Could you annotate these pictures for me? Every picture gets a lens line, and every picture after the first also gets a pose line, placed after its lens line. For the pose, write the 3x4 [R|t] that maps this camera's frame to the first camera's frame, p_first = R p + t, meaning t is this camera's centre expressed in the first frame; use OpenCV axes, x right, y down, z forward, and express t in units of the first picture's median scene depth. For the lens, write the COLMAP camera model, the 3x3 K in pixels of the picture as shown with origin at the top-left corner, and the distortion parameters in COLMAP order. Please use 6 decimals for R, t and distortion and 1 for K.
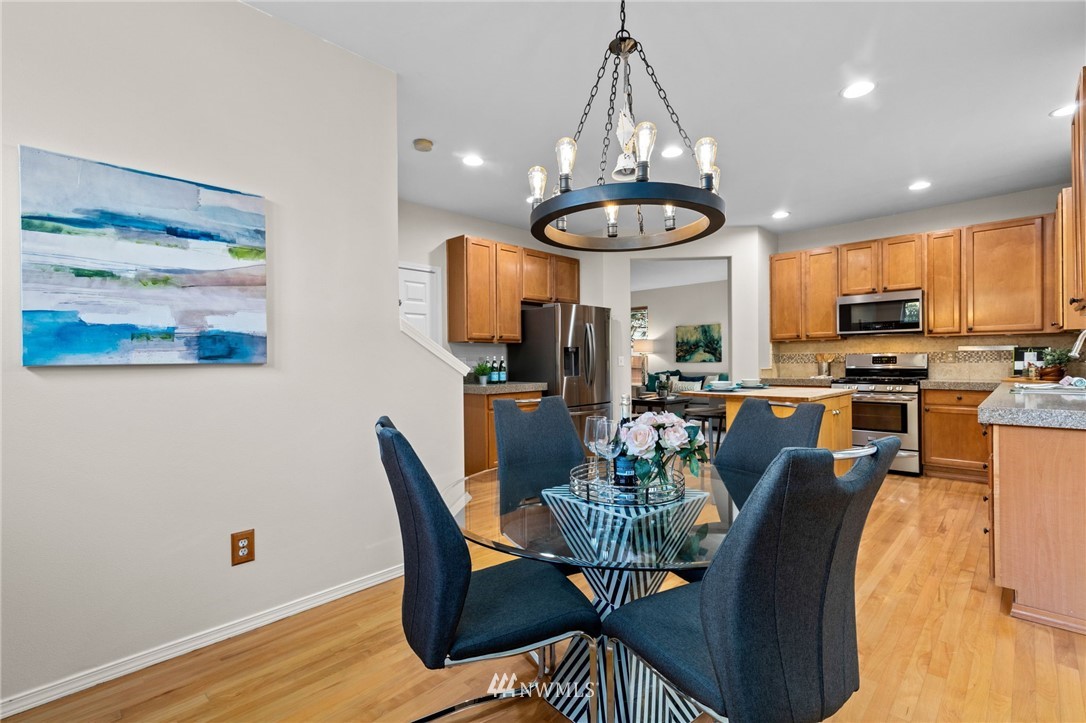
lens RADIAL K [[488.3, 0, 549.1], [0, 488.3, 362.9], [0, 0, 1]] dist [0.002337, 0.000077]
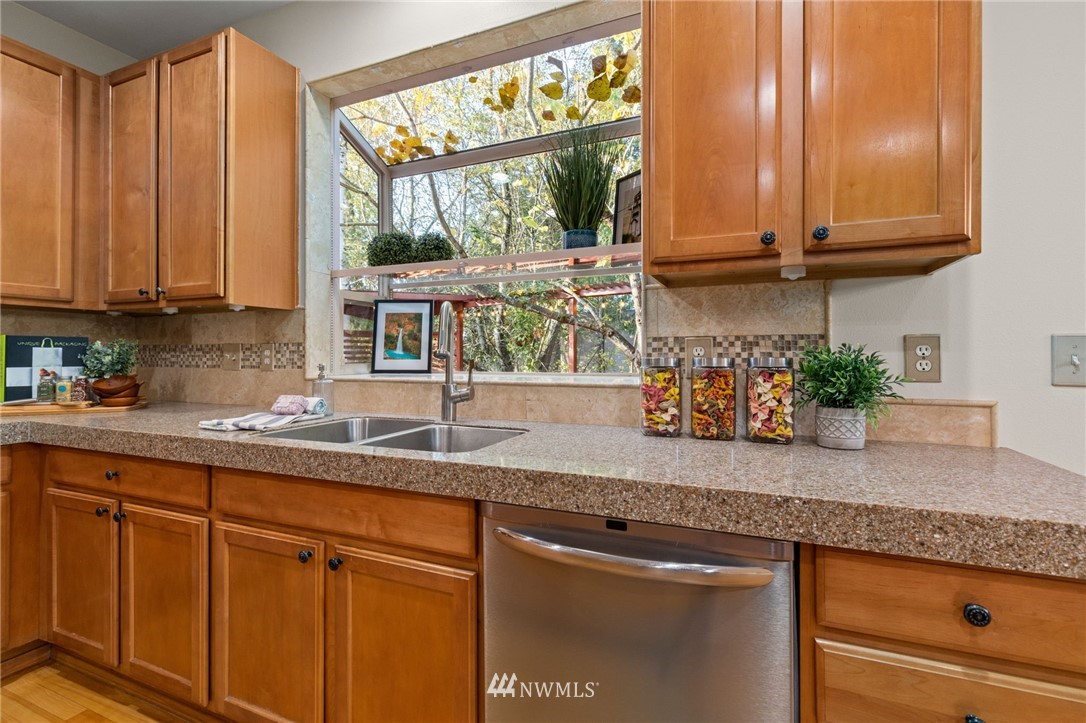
lens RADIAL K [[488.3, 0, 550.4], [0, 488.3, 353.0], [0, 0, 1]] dist [0.002337, 0.000077]
pose [[-0.361056, 0.013591, 0.932445, 0.322301], [0.009509, 0.999895, -0.010892, -0.005801], [-0.932496, 0.004934, -0.361148, 0.609263]]
